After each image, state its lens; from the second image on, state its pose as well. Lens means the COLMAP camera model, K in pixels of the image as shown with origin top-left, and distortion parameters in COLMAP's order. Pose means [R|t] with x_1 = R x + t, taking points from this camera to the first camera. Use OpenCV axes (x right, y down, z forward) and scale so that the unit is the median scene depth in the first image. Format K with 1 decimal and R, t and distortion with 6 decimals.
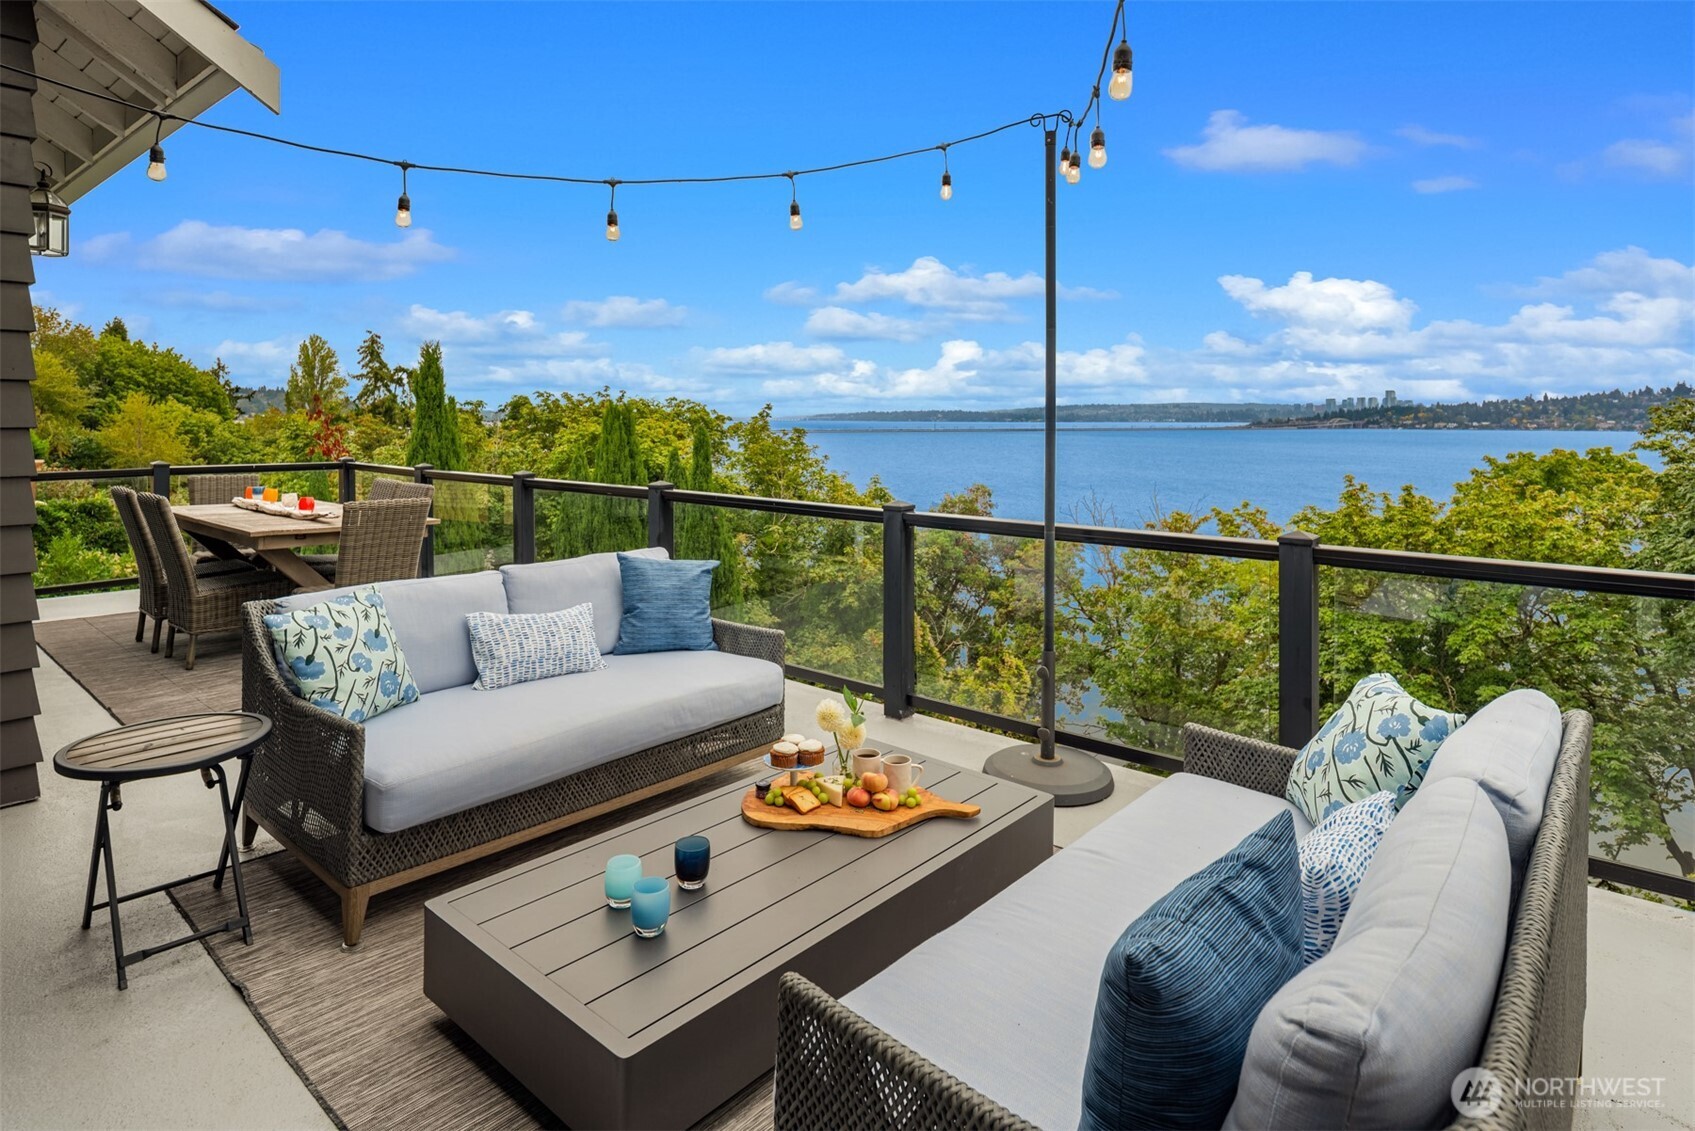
lens RADIAL K [[925.1, 0, 940.8], [0, 925.1, 515.8], [0, 0, 1]] dist [-0.004468, -0.000172]
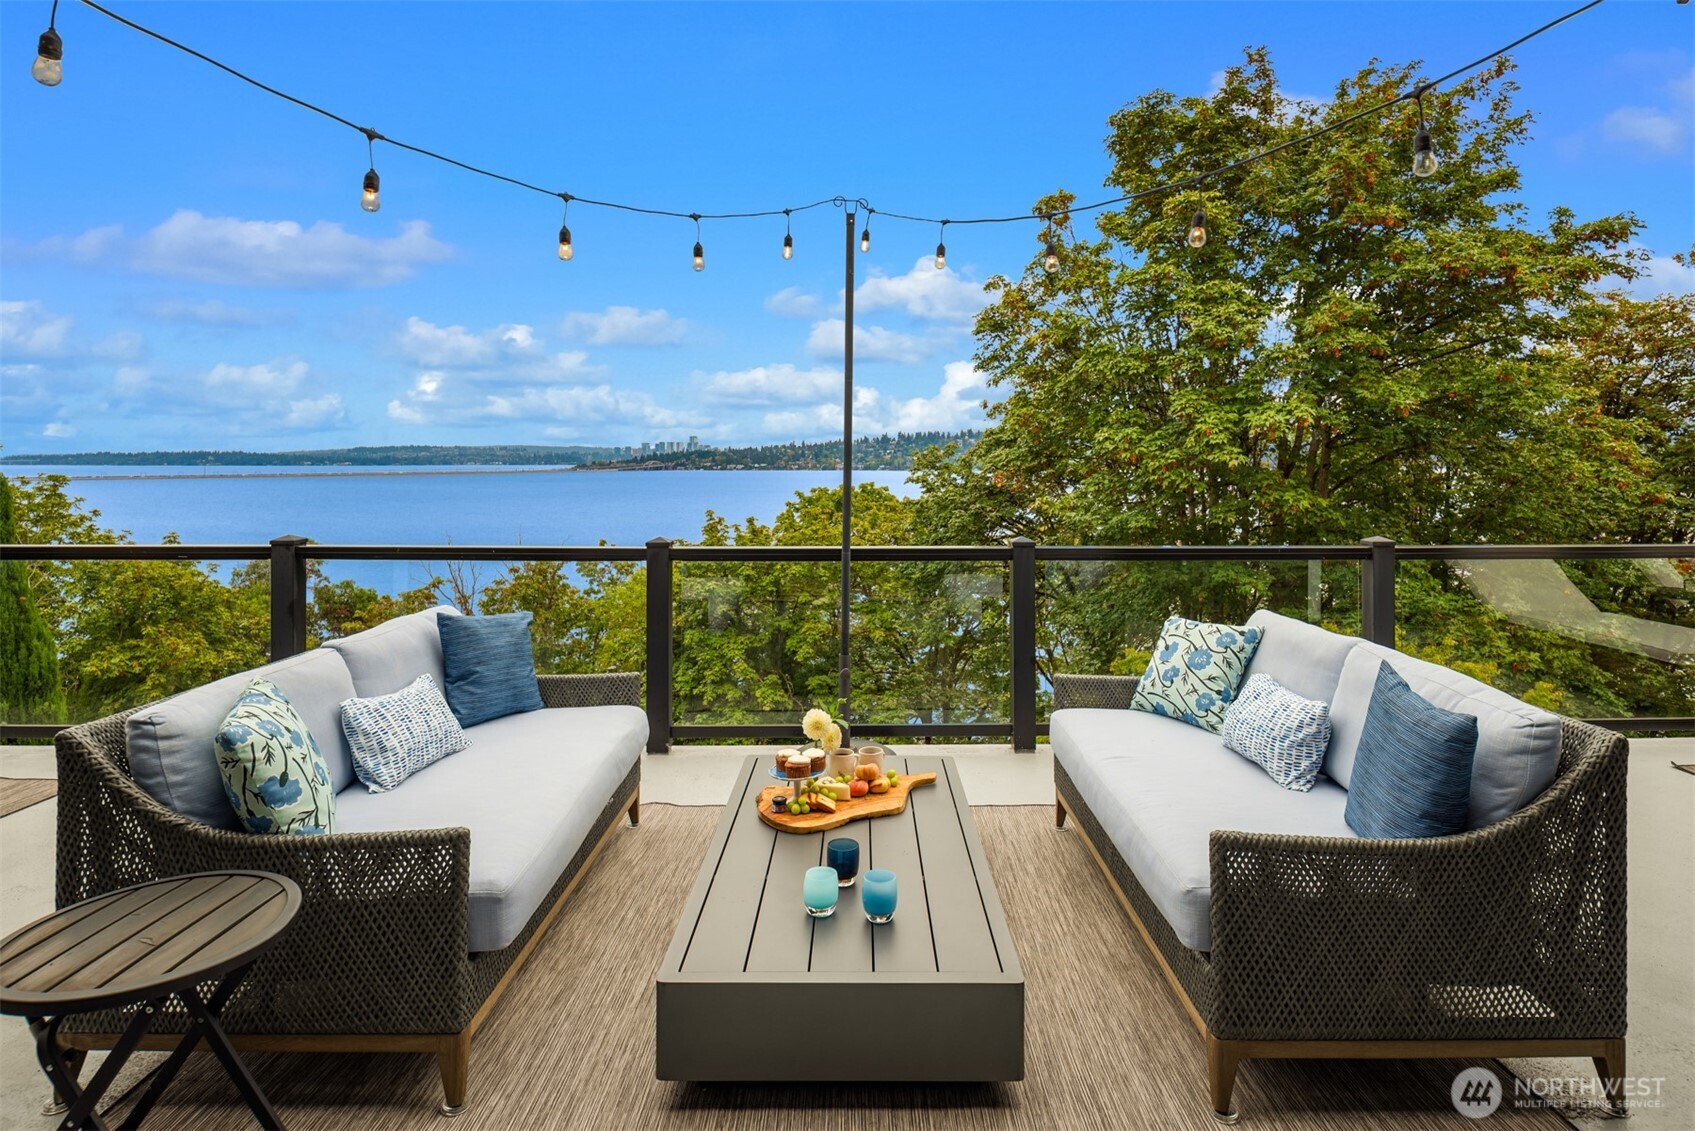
lens RADIAL K [[925.1, 0, 849.5], [0, 925.1, 553.4], [0, 0, 1]] dist [-0.004468, -0.000172]
pose [[0.751889, -0.066231, 0.655955, -0.424265], [0.070651, 0.997306, 0.019713, -0.003022], [-0.655493, 0.031522, 0.754543, 0.073907]]
